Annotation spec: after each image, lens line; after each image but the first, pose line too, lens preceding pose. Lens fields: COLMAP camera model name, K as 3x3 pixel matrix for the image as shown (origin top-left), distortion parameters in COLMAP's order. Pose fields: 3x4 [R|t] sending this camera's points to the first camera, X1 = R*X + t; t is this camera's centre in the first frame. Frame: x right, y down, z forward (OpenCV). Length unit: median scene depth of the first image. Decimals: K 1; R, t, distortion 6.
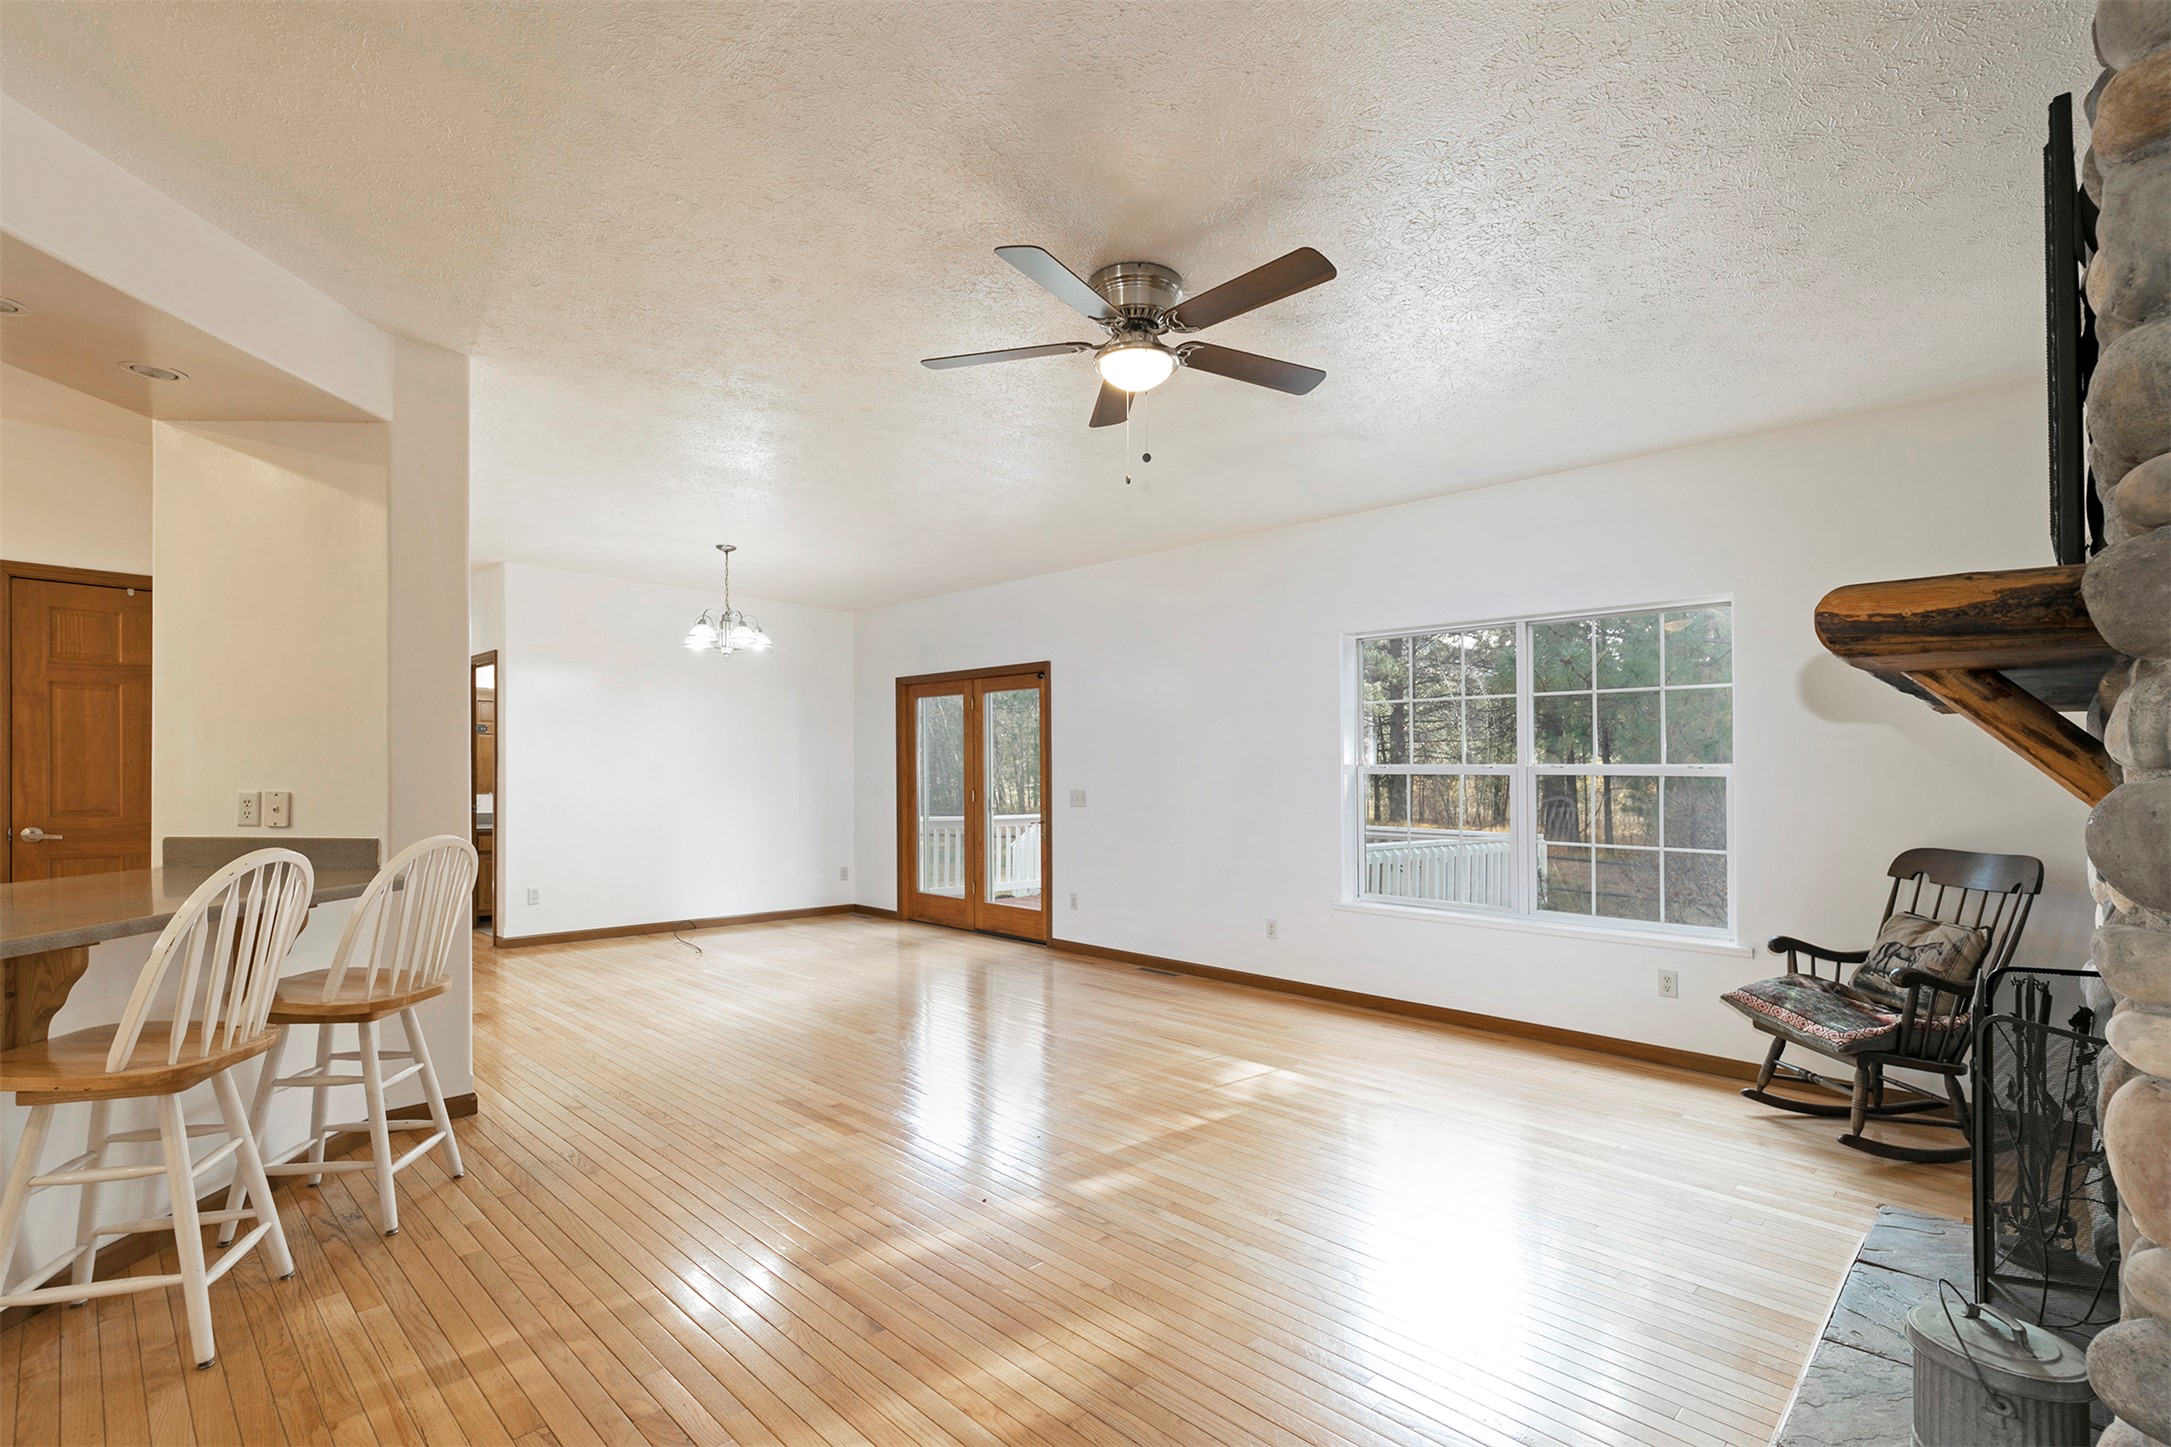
lens RADIAL K [[993.5, 0, 1085.7], [0, 993.5, 793.3], [0, 0, 1]] dist [0.000182, 0.000018]
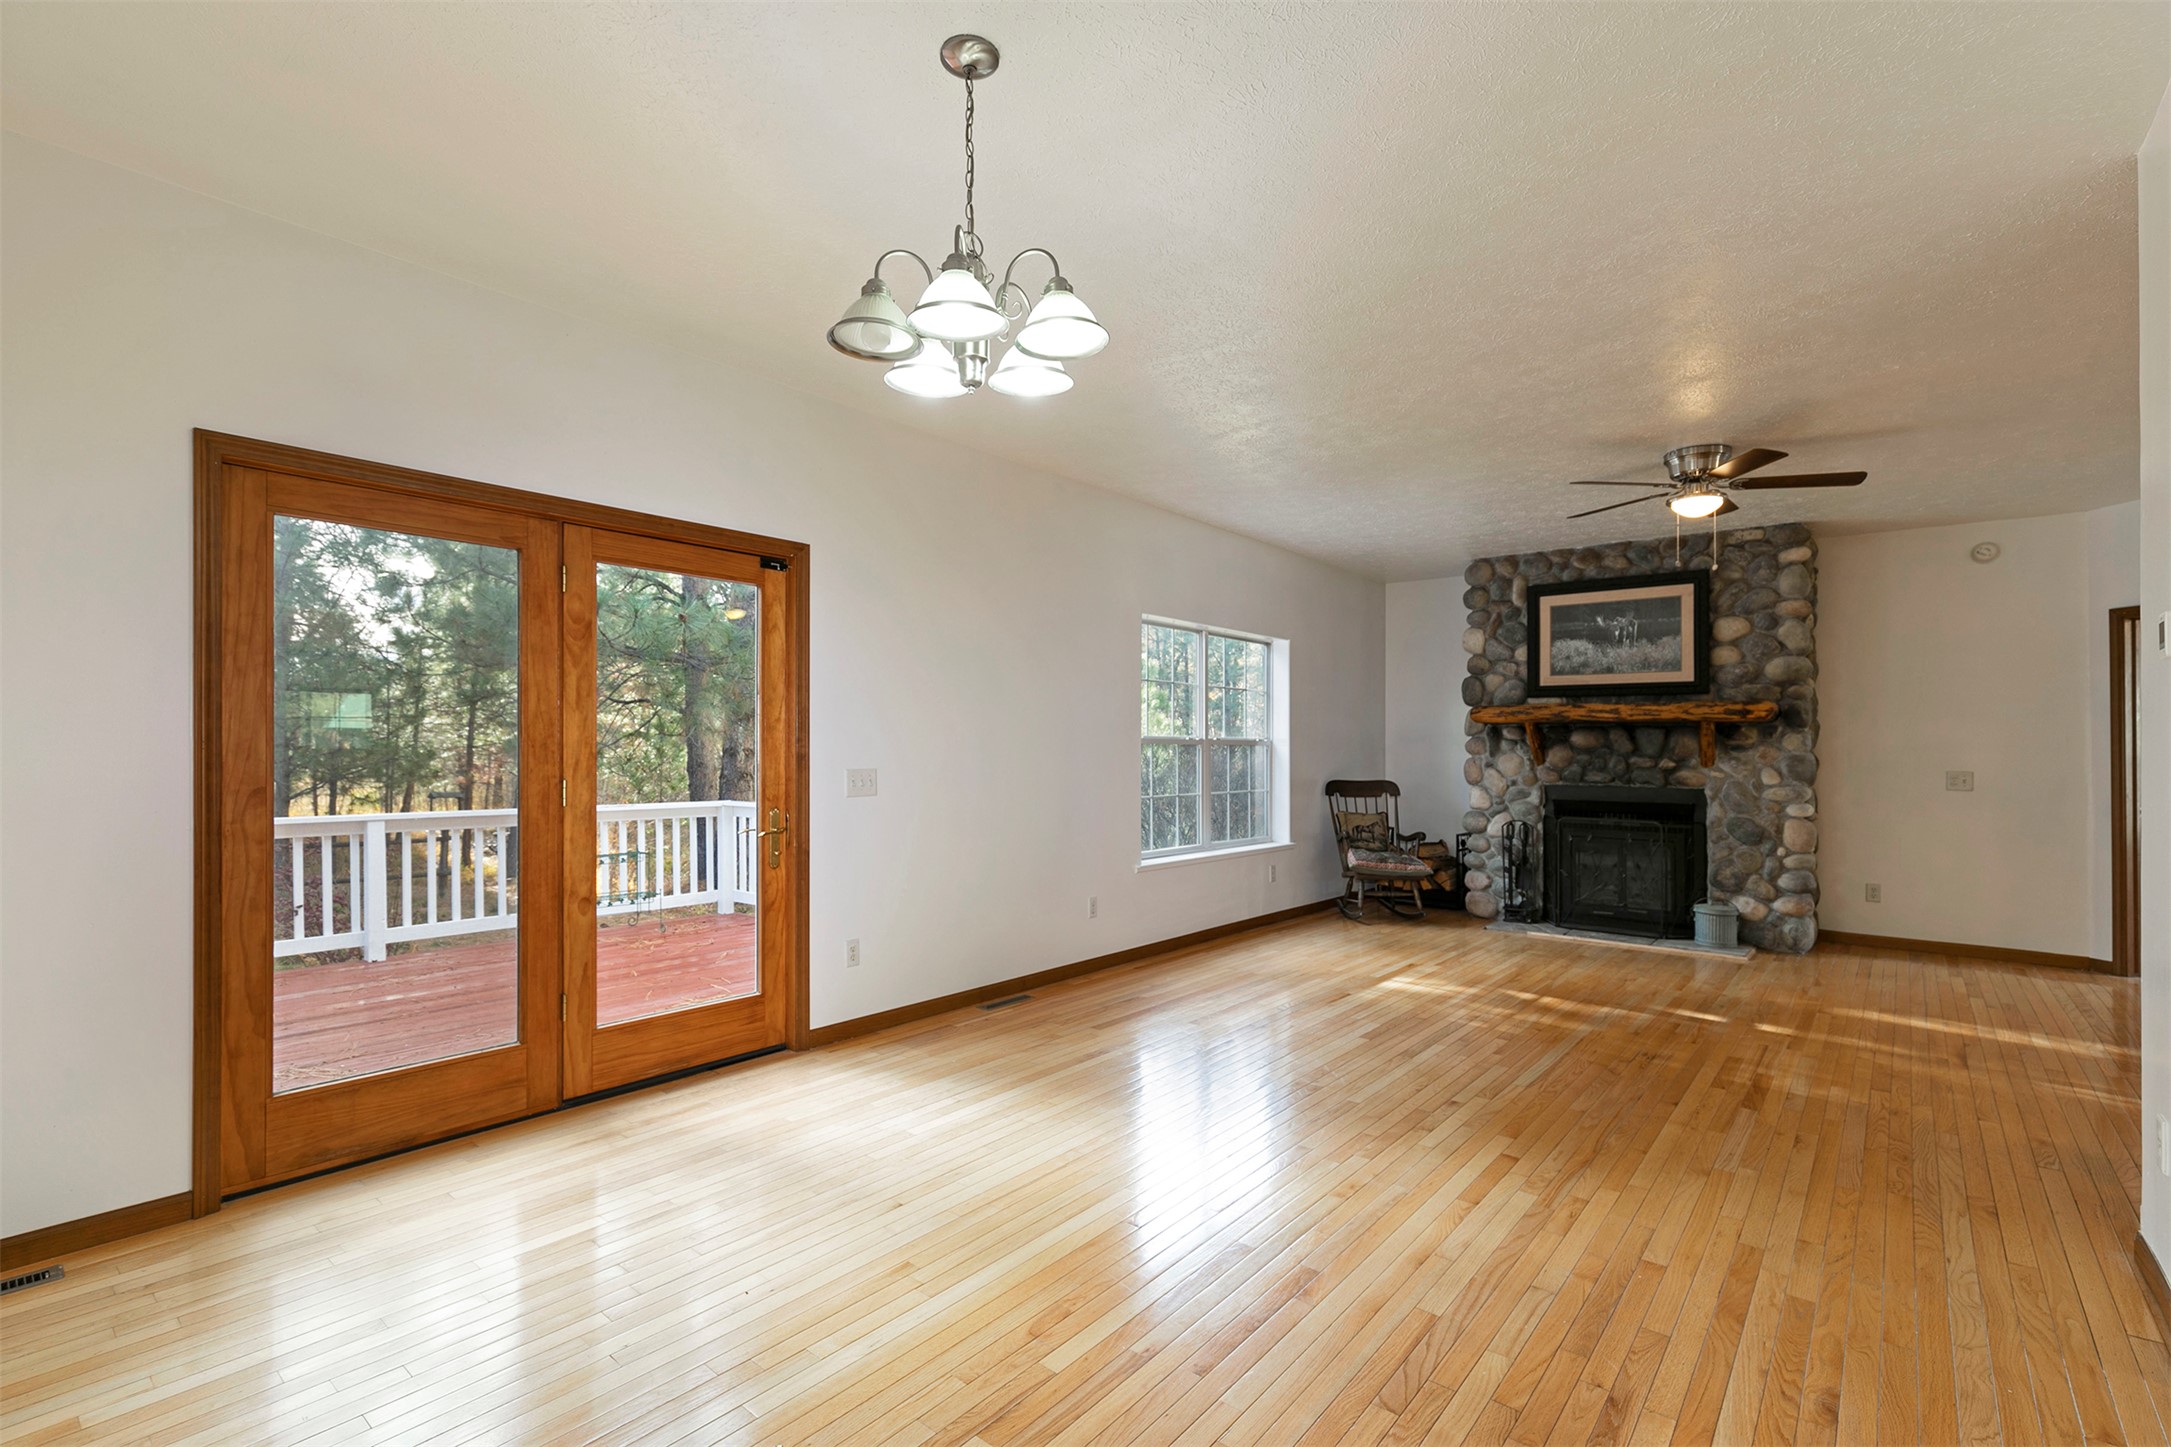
lens RADIAL K [[997.3, 0, 1085.5], [0, 997.3, 723.5], [0, 0, 1]] dist [0.001441, 0.000185]
pose [[-0.090548, 0.003637, 0.995885, -0.620932], [0.000155, 0.999993, -0.003638, -0.028287], [-0.995892, -0.000175, -0.090548, 0.892107]]
